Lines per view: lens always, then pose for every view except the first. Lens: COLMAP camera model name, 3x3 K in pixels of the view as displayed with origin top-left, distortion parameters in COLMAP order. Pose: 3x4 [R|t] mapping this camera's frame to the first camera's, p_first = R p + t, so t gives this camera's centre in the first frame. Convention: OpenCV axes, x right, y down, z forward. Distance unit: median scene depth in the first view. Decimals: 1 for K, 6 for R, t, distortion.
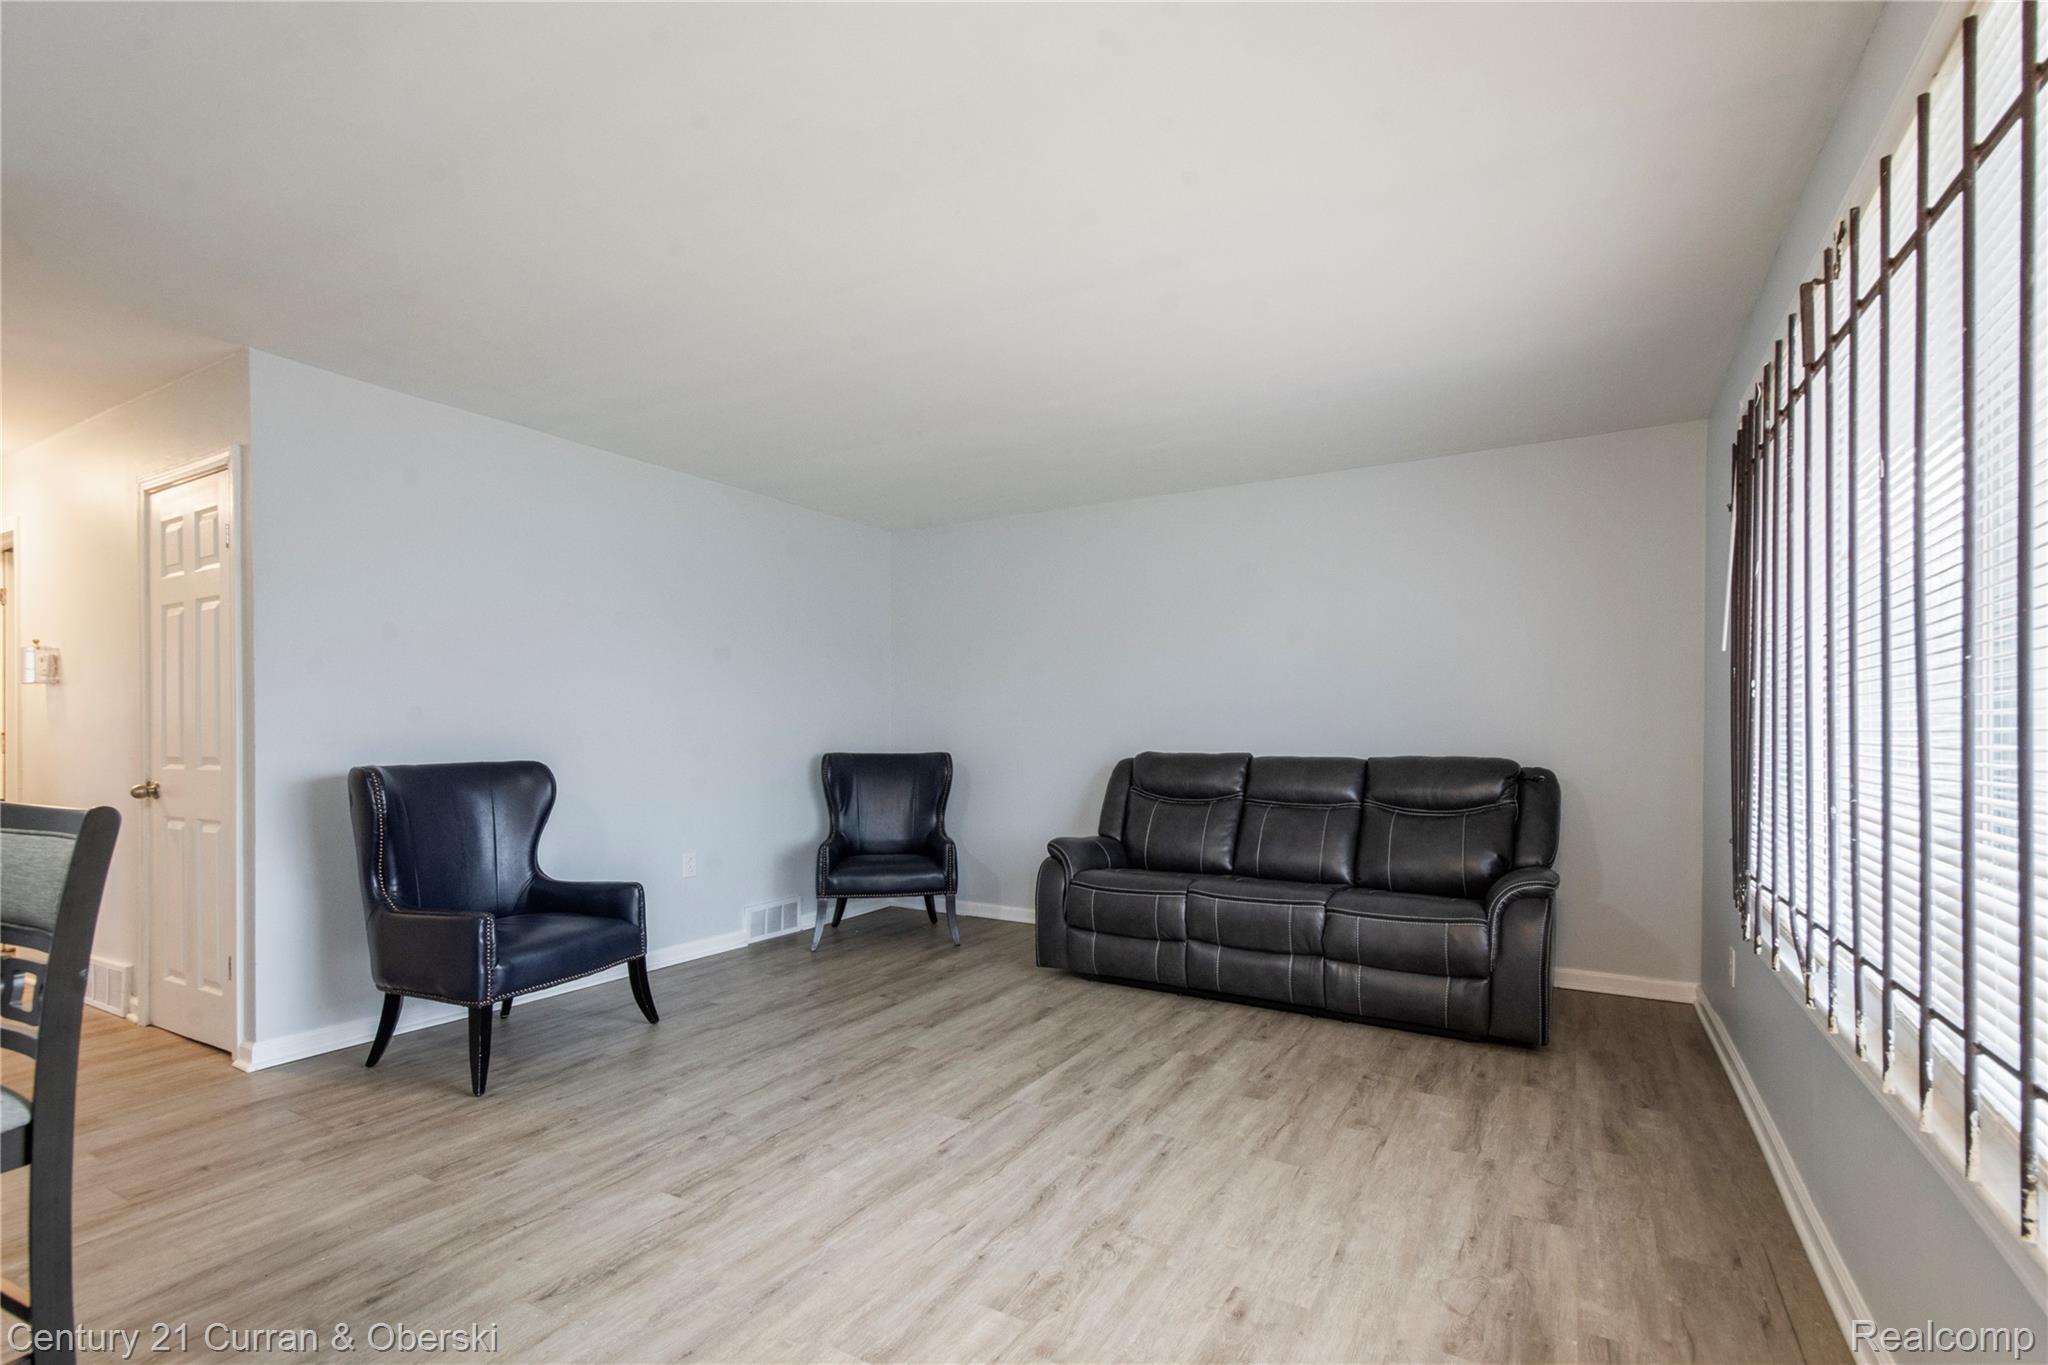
lens RADIAL K [[939.2, 0, 1049.1], [0, 939.2, 740.7], [0, 0, 1]] dist [0.009145, -0.000161]
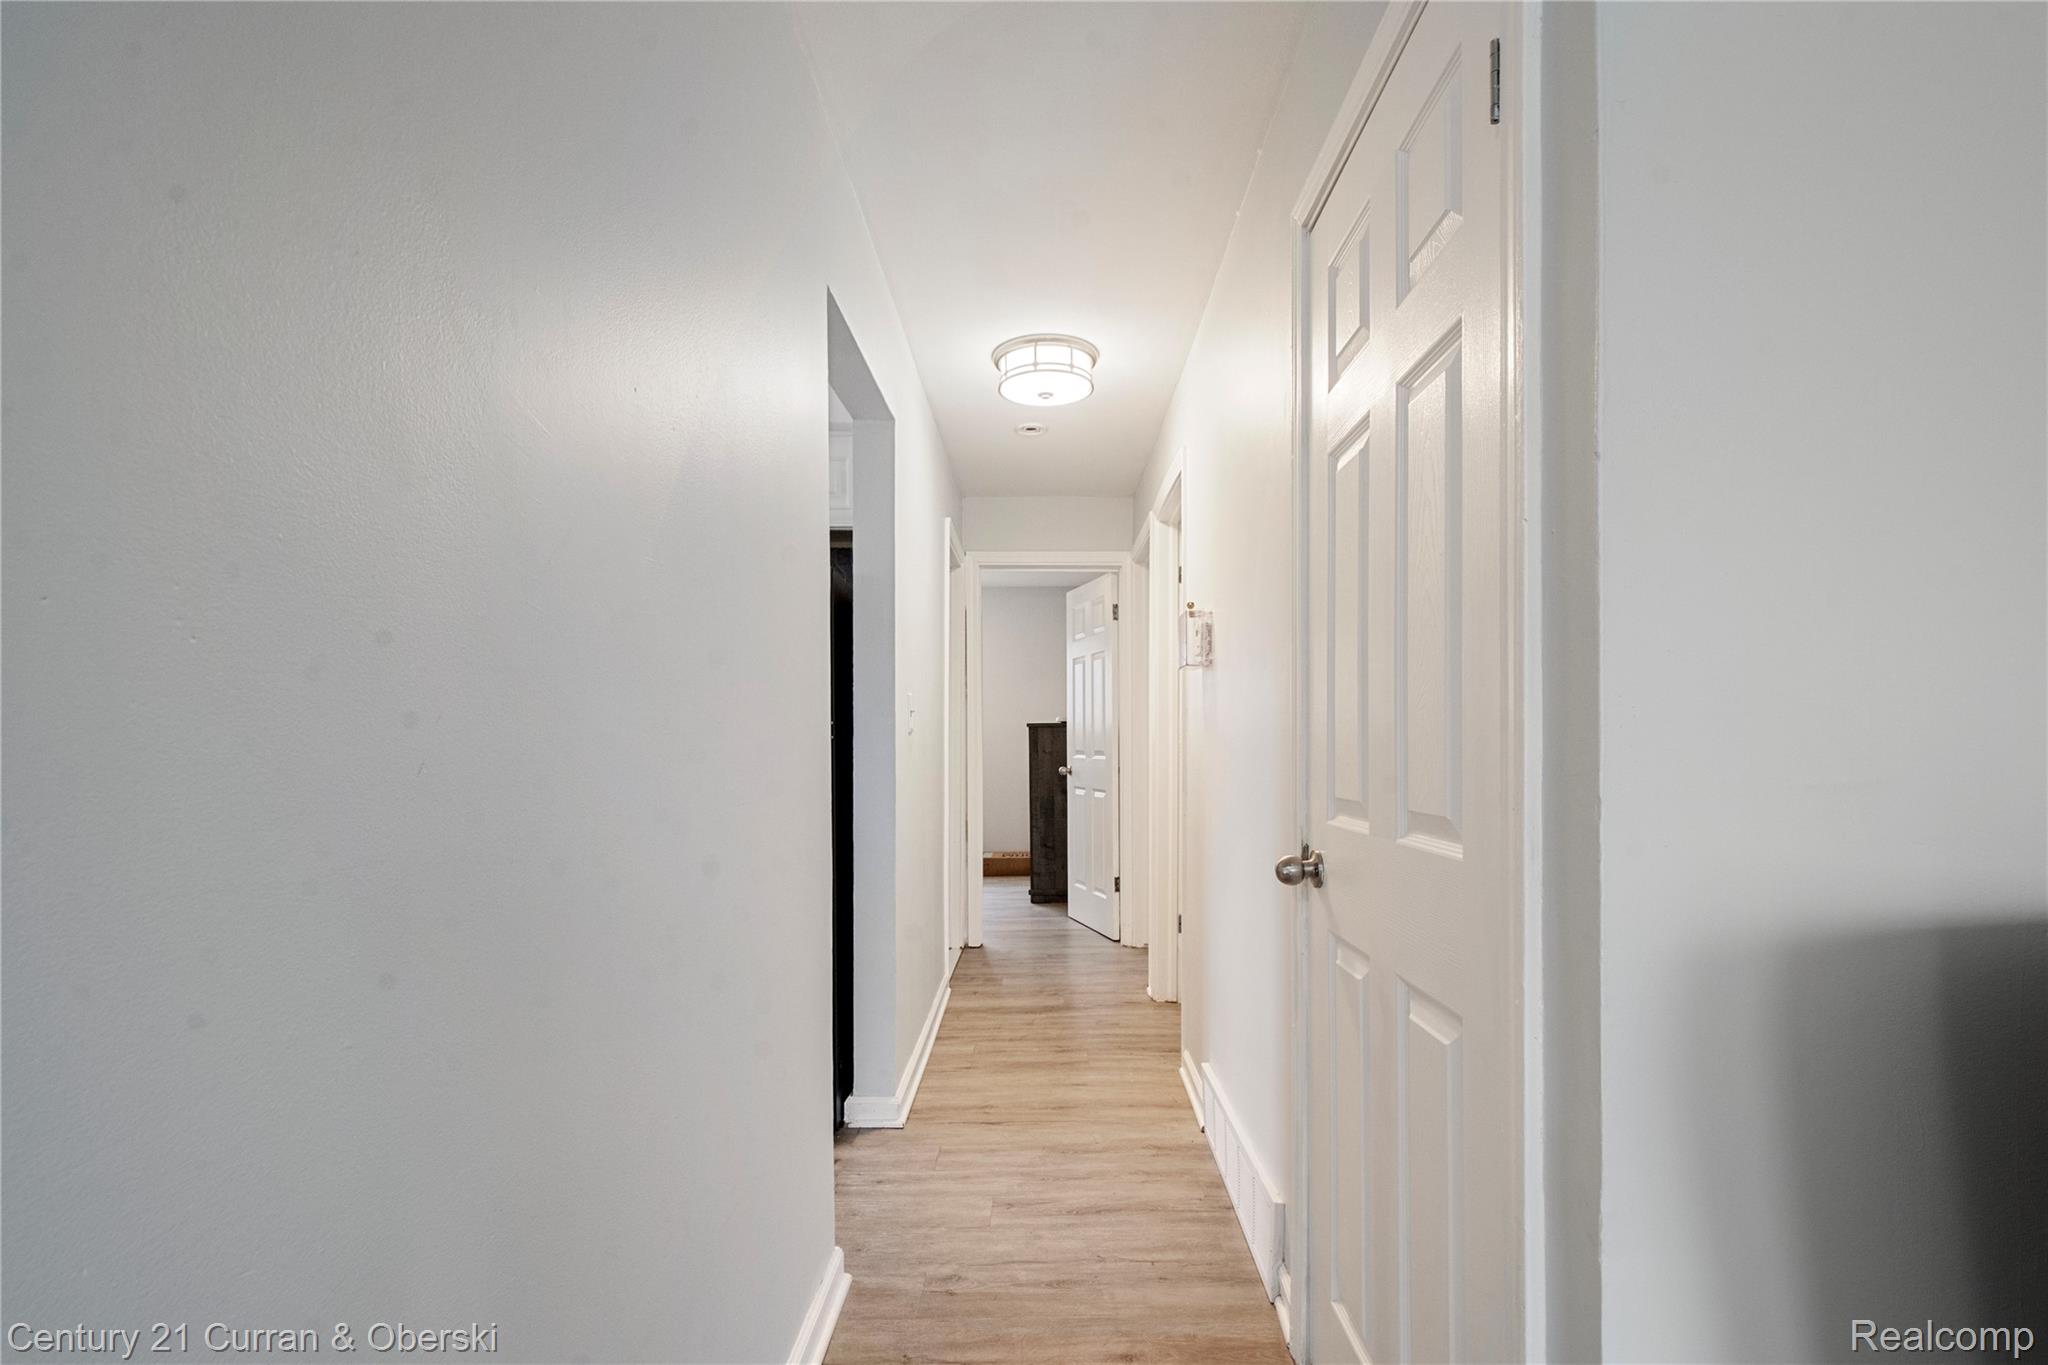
lens RADIAL K [[939.2, 0, 1049.1], [0, 939.2, 740.7], [0, 0, 1]] dist [0.009145, -0.000161]
pose [[0.501761, 0.002042, -0.865004, -0.616845], [-0.003549, 0.999994, 0.000302, -0.008717], [0.864999, 0.002918, 0.501766, 0.661020]]
